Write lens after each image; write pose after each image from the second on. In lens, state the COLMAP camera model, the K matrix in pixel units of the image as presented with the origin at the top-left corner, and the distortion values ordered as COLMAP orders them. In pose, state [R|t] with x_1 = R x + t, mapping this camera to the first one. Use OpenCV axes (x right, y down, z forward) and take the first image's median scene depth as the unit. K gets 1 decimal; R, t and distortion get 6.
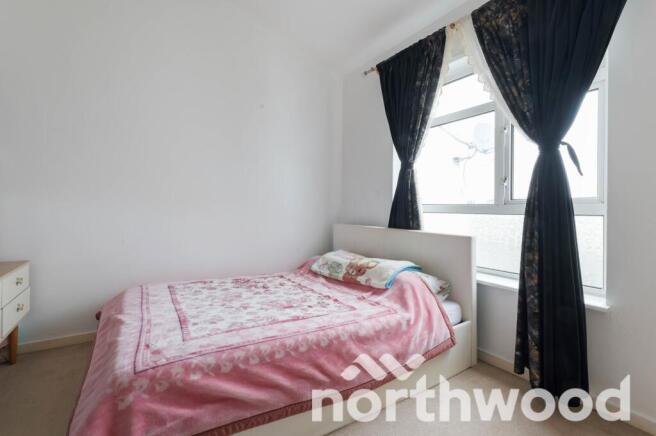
lens RADIAL K [[302.5, 0, 319.5], [0, 302.5, 204.7], [0, 0, 1]] dist [0.000947, -0.001490]
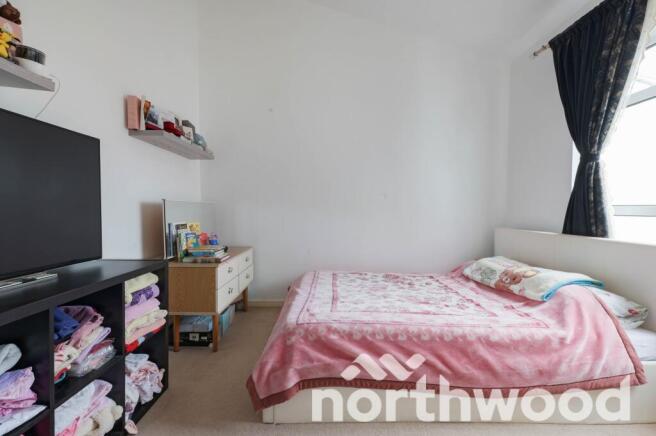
lens RADIAL K [[302.5, 0, 327.8], [0, 302.5, 217.0], [0, 0, 1]] dist [0.000947, -0.001490]
pose [[0.848883, 0.003430, -0.528569, 0.161898], [0.012490, 0.999570, 0.026546, -0.001429], [0.528433, -0.029137, 0.848475, -0.085548]]
